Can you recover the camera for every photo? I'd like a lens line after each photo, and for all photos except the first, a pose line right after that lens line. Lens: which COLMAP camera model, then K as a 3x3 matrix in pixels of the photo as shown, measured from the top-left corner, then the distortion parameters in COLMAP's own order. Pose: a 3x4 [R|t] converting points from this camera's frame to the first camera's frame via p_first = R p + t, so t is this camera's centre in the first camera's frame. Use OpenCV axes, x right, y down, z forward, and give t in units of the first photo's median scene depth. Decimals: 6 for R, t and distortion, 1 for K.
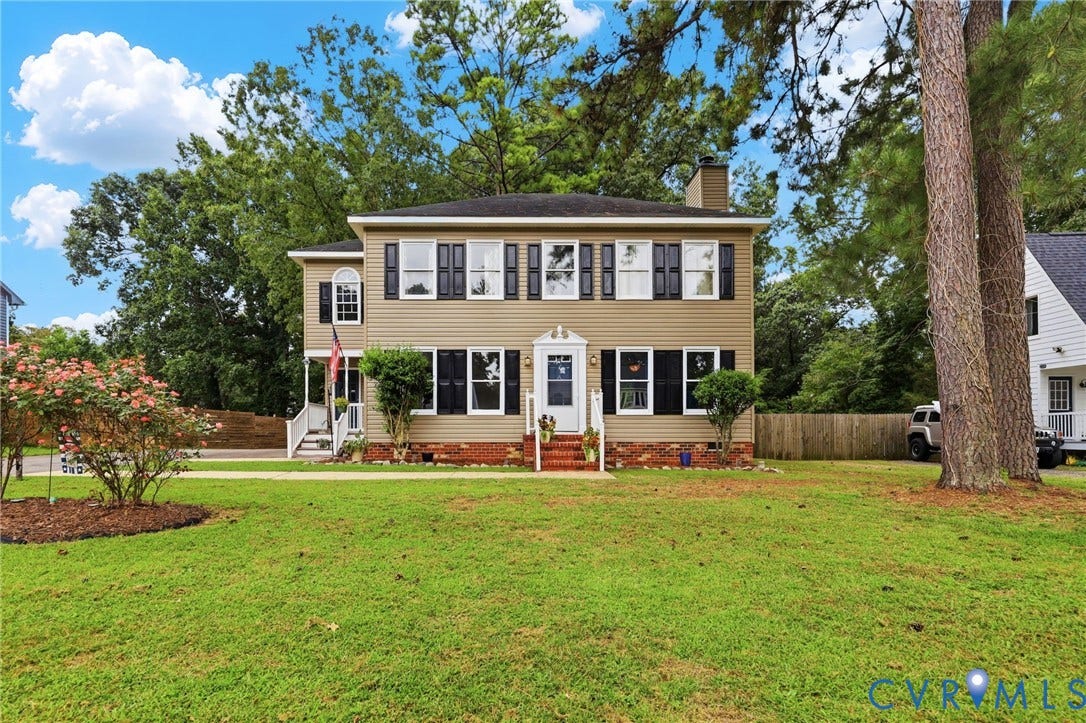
lens RADIAL K [[520.7, 0, 517.0], [0, 520.7, 423.8], [0, 0, 1]] dist [-0.013077, -0.000933]
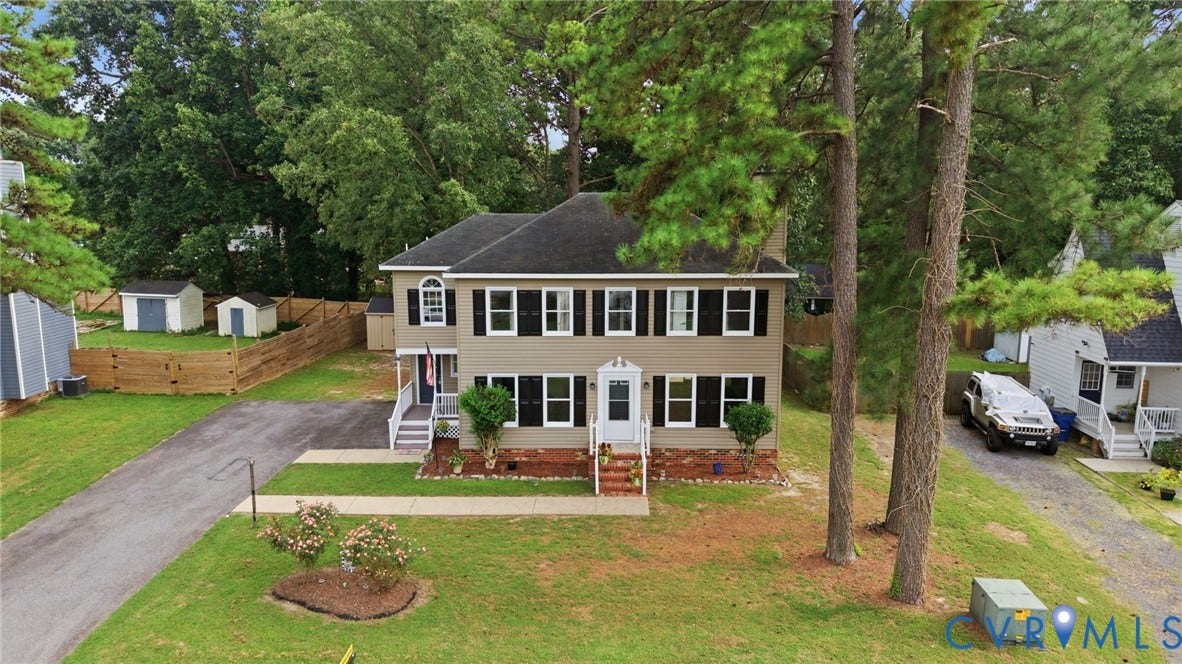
lens RADIAL K [[781.2, 0, 591.0], [0, 781.2, 332.0], [0, 0, 1]] dist [-0.007517, -0.003908]
pose [[0.999927, 0.007851, -0.009160, 0.032424], [-0.006187, 0.985553, 0.169256, -0.548573], [0.010357, -0.169187, 0.985529, -0.770934]]
